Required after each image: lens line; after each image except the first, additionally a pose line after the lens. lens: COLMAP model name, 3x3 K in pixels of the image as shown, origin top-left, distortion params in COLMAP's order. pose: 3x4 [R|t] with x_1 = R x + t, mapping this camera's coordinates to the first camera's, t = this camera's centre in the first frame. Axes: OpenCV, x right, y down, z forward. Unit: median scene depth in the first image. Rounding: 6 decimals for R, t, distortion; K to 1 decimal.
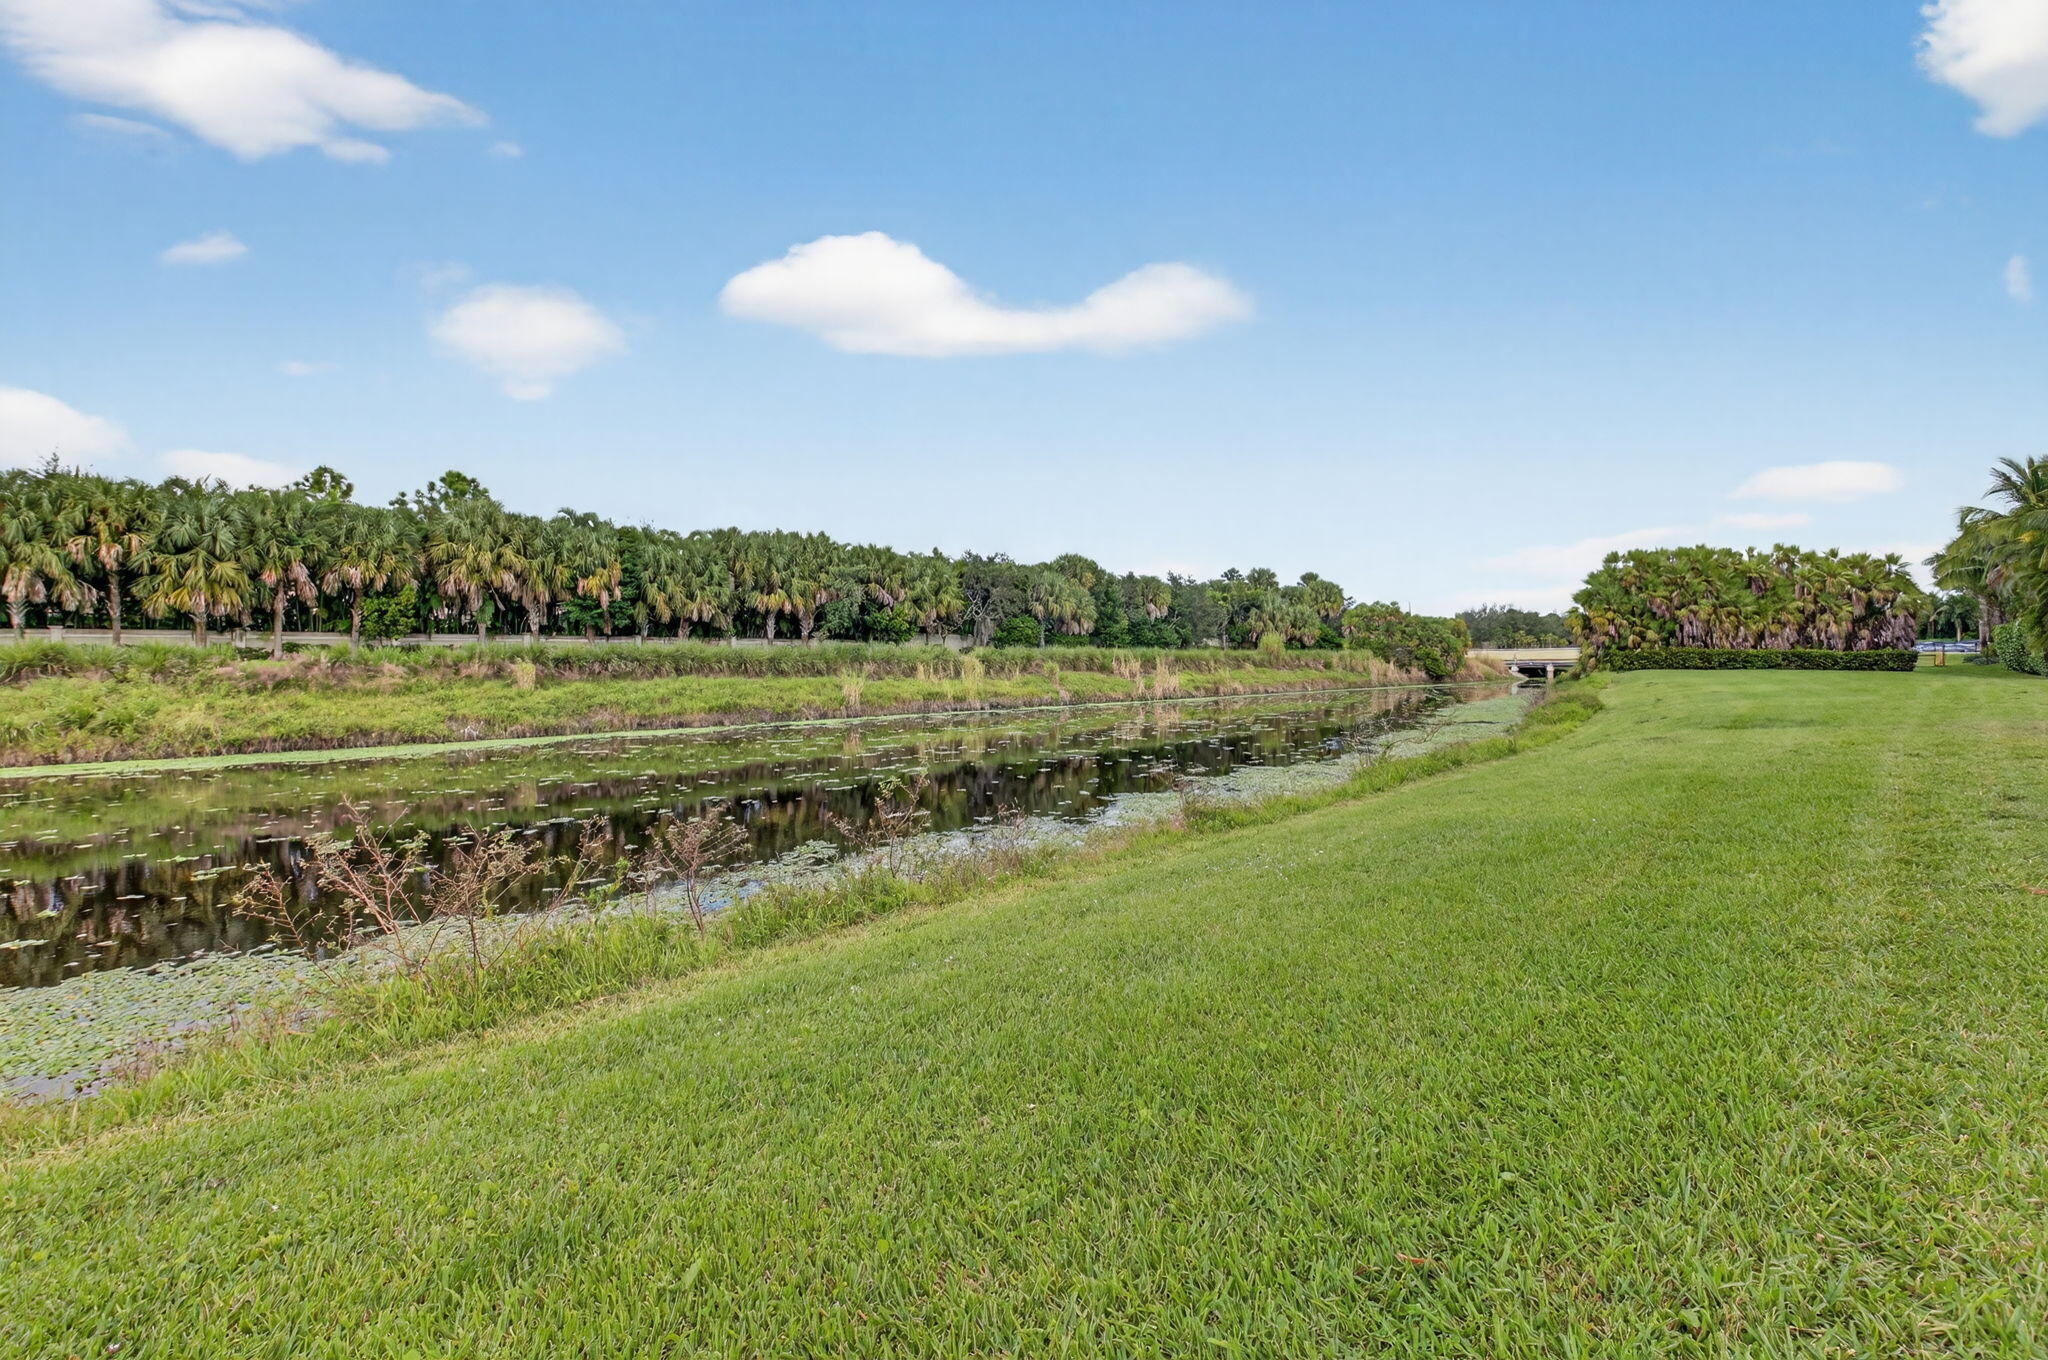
lens RADIAL K [[883.1, 0, 1066.5], [0, 883.1, 684.3], [0, 0, 1]] dist [-0.042086, -0.000310]
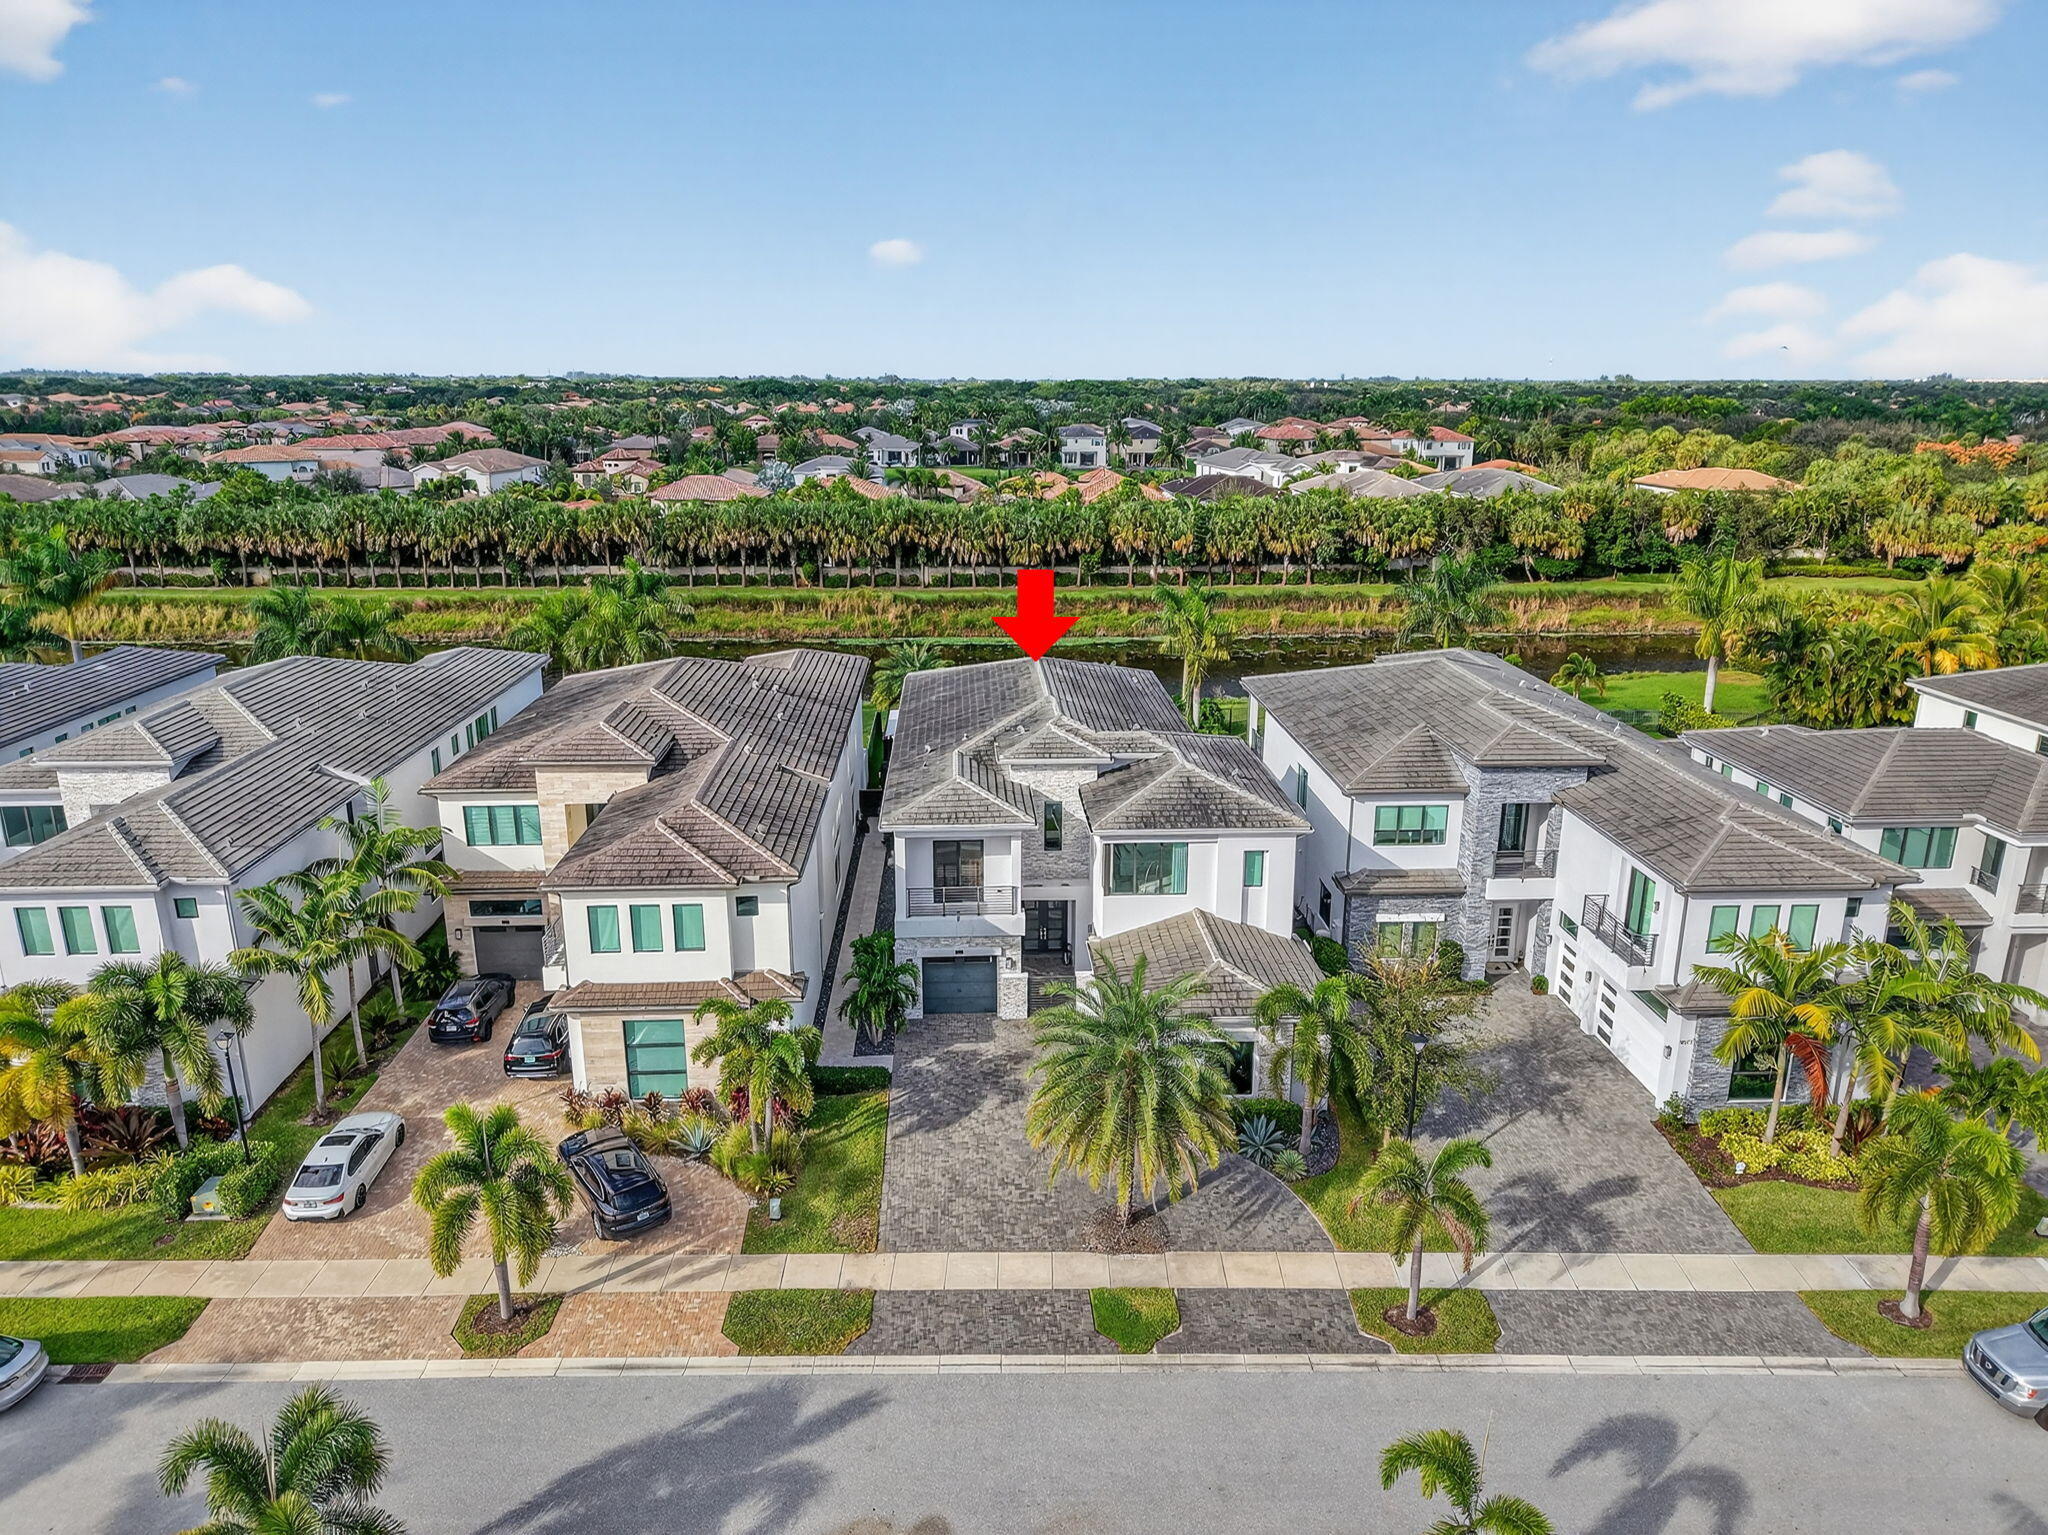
lens RADIAL K [[1481.2, 0, 1024.0], [0, 1481.2, 767.5], [0, 0, 1]] dist [0.116124, 0.000230]
pose [[0.685501, 0.198870, -0.700385, 1.797407], [-0.024350, 0.967697, 0.250938, -0.502877], [0.727665, -0.154964, 0.668199, -1.688083]]
